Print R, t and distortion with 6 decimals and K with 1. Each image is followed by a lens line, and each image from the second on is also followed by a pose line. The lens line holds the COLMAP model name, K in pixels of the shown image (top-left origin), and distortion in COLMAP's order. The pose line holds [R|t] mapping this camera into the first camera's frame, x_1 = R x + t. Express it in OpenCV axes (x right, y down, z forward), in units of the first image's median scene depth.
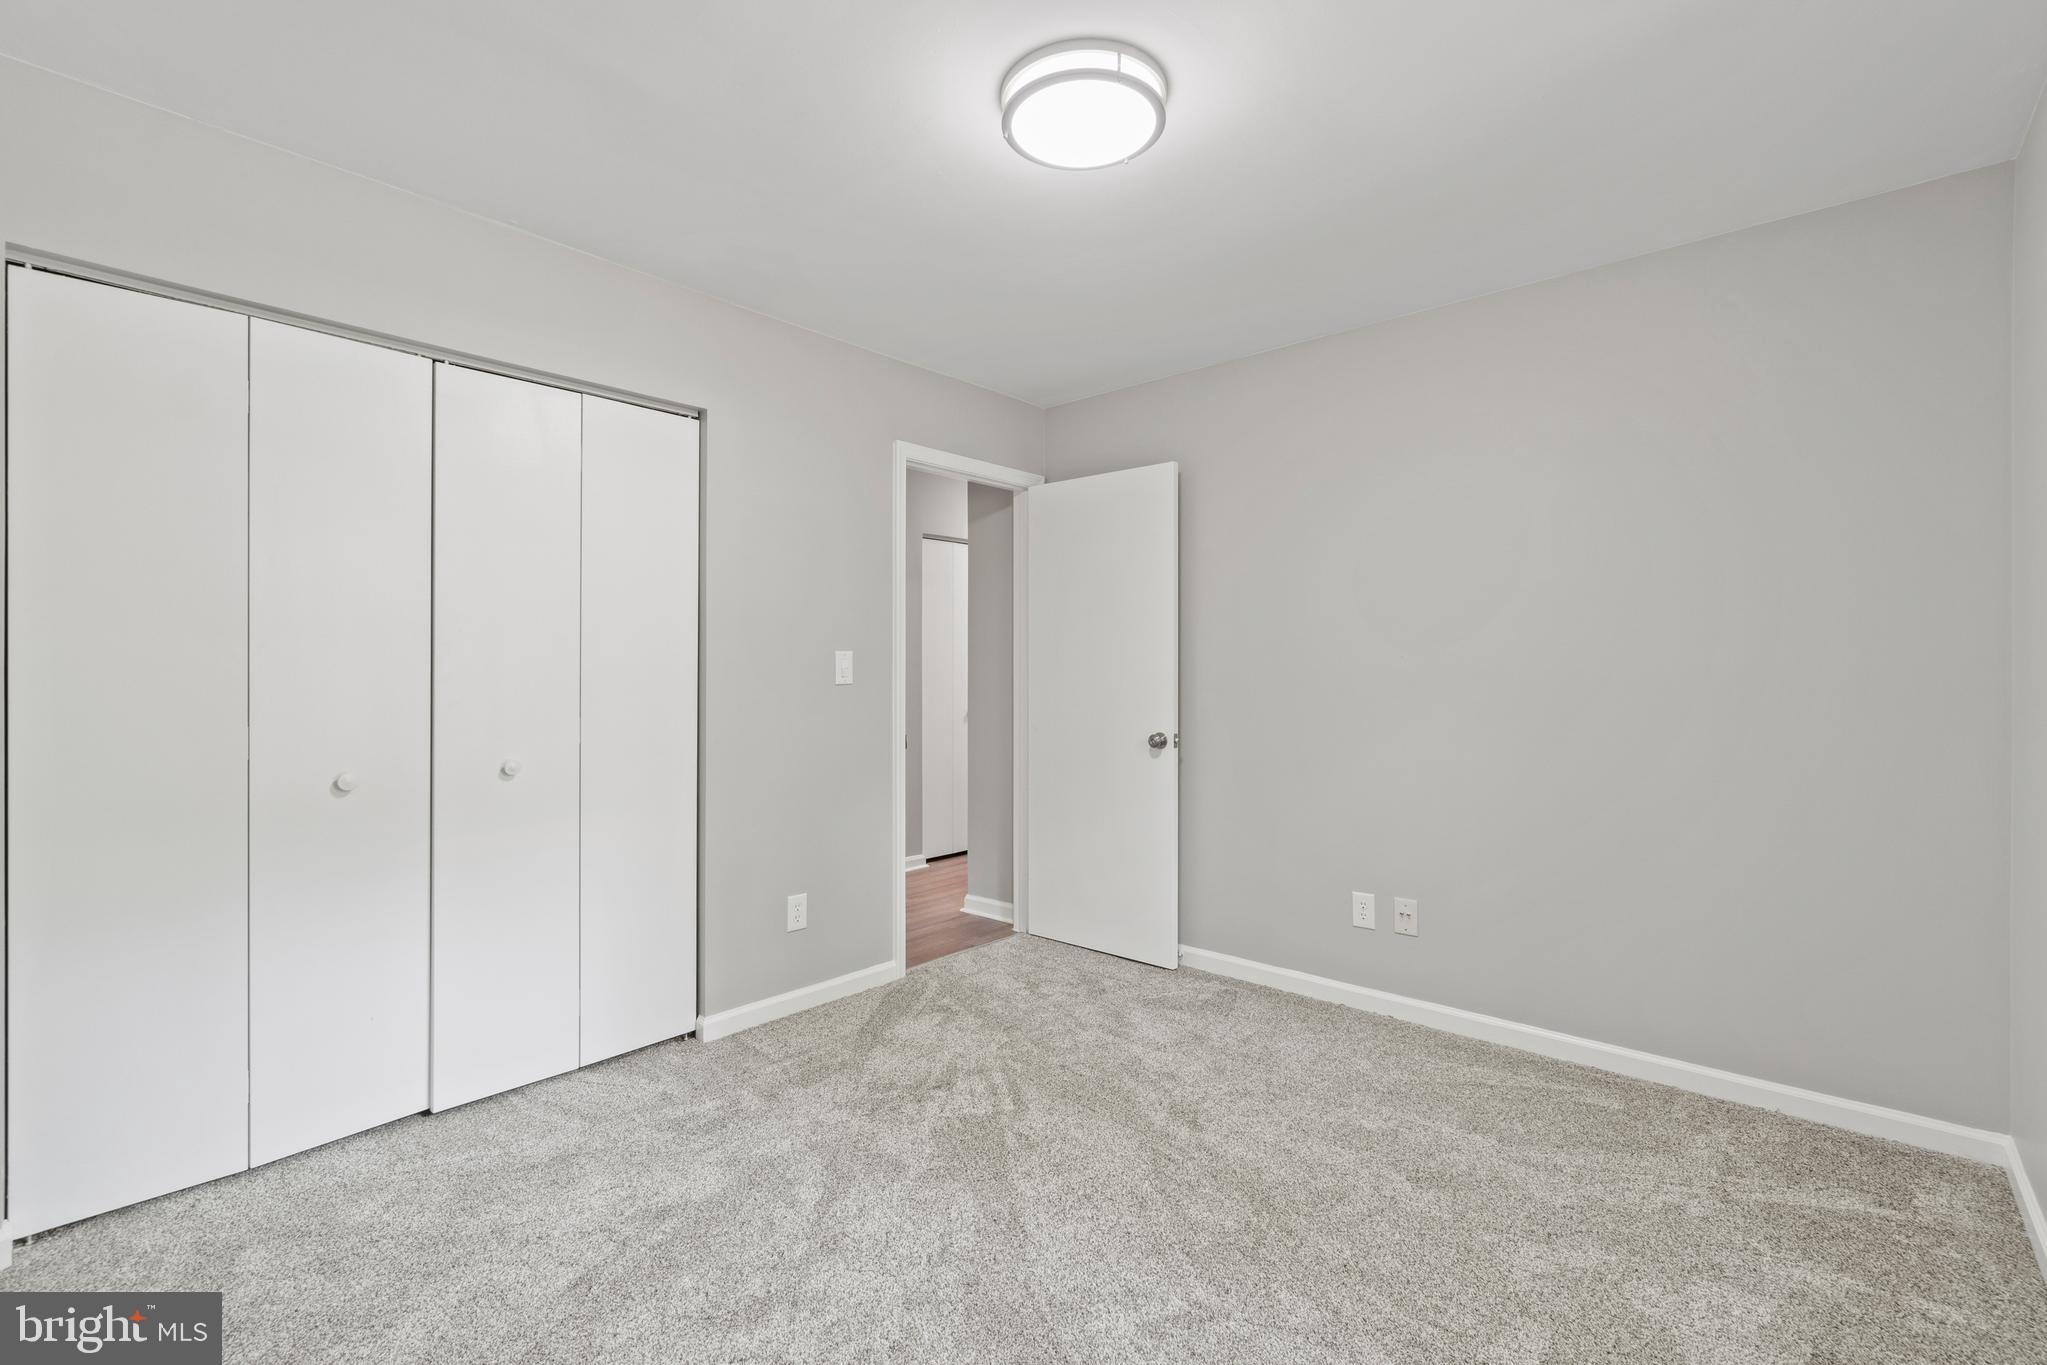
lens RADIAL K [[877.0, 0, 1022.6], [0, 877.0, 674.4], [0, 0, 1]] dist [-0.001058, 0.000076]
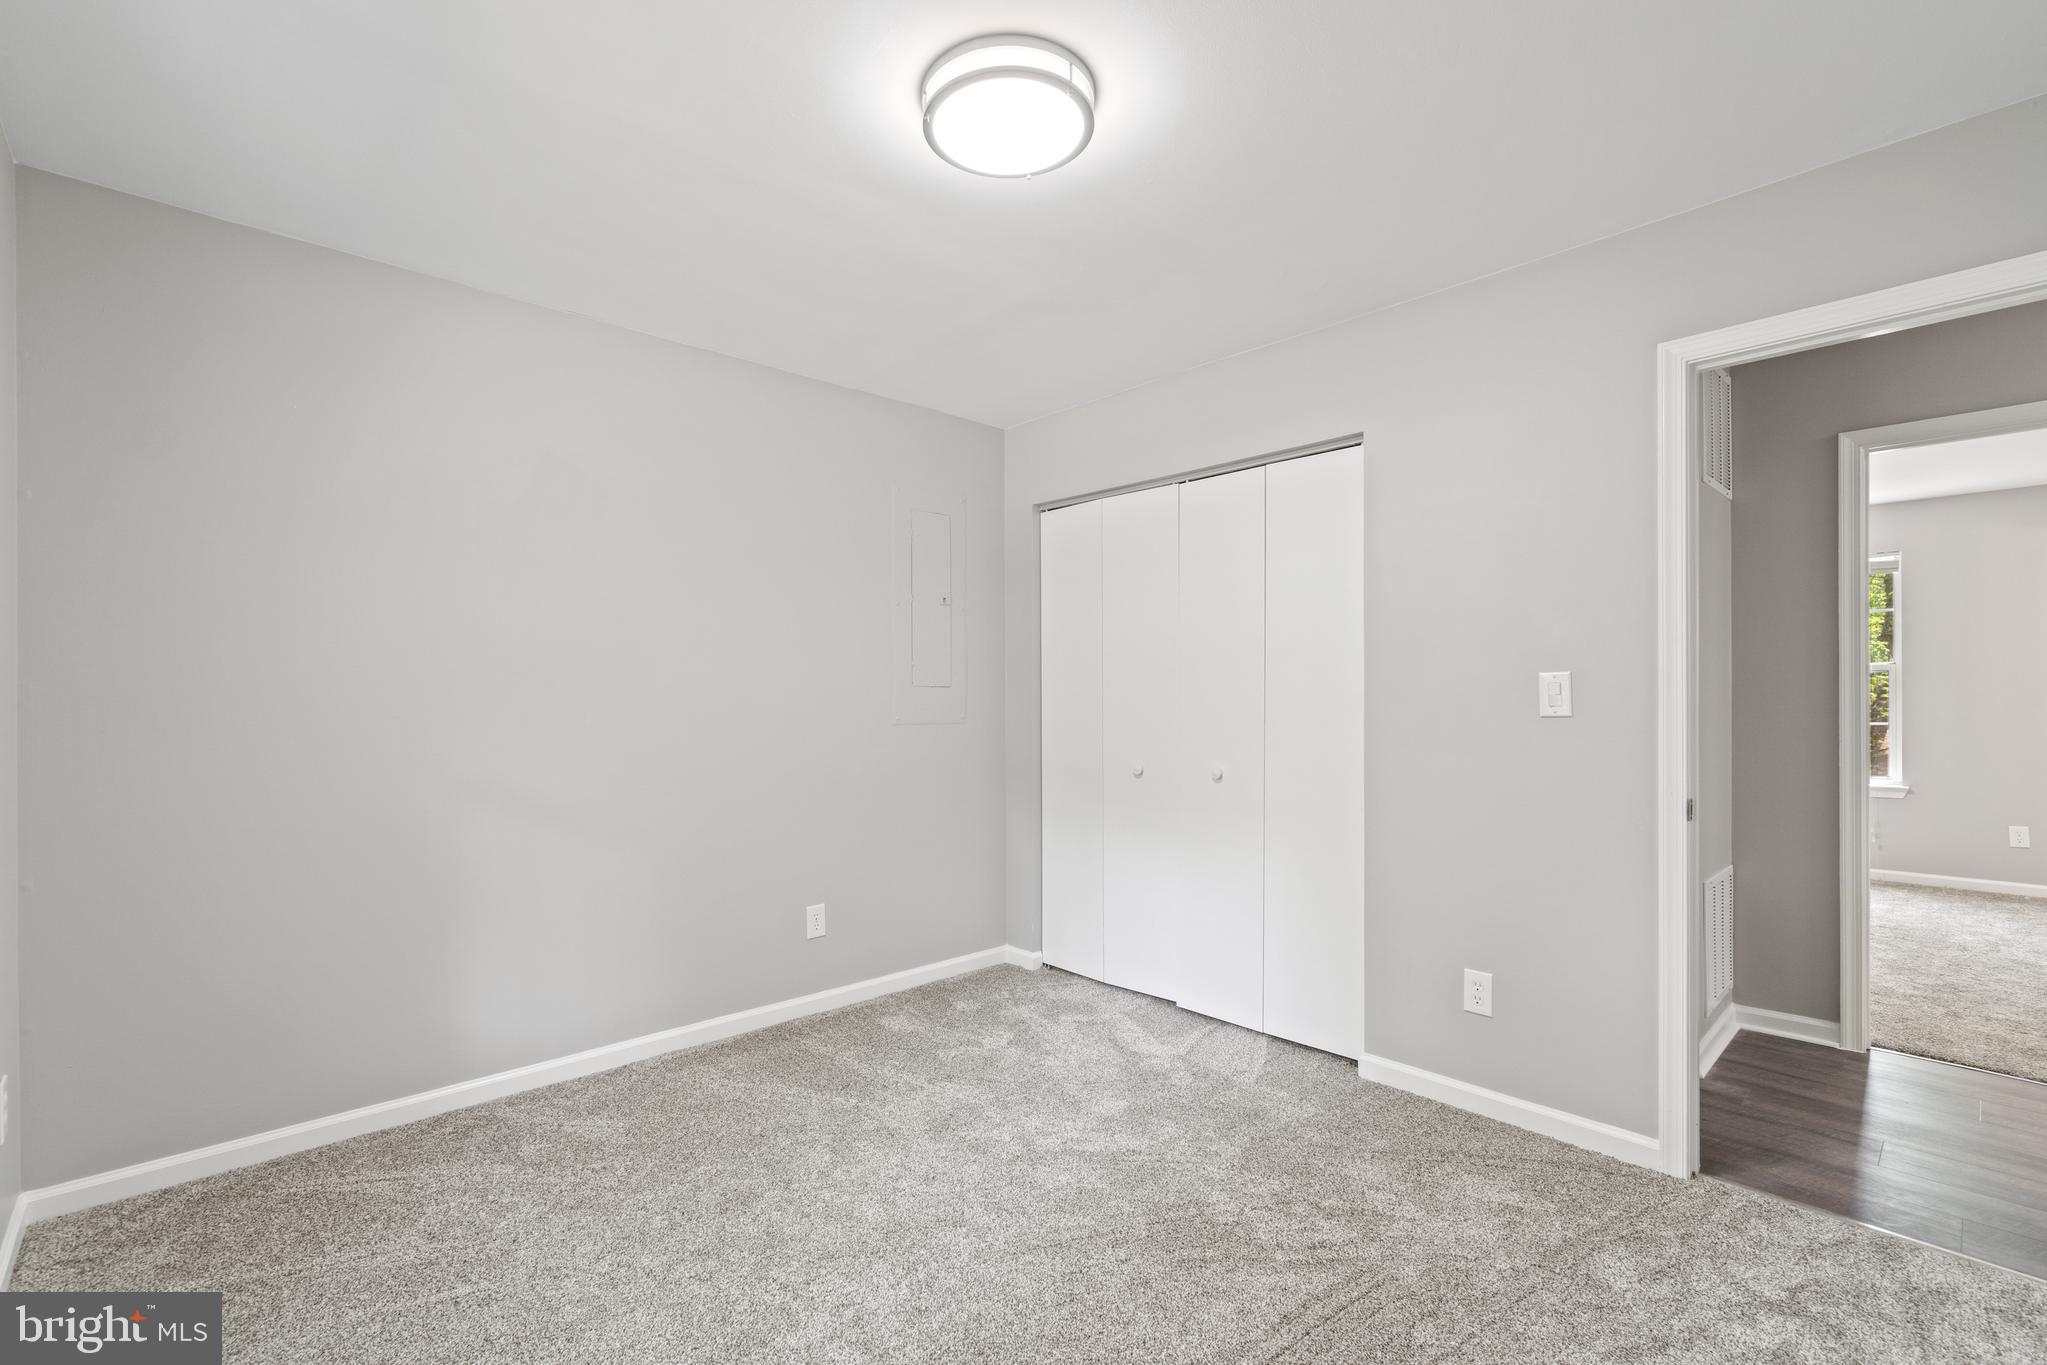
lens RADIAL K [[901.5, 0, 1021.9], [0, 901.5, 689.8], [0, 0, 1]] dist [-0.002563, 0.000707]
pose [[-0.074207, -0.008887, -0.997203, 0.675838], [0.000592, 0.999960, -0.008956, -0.004952], [0.997243, -0.001255, -0.074199, 0.695743]]
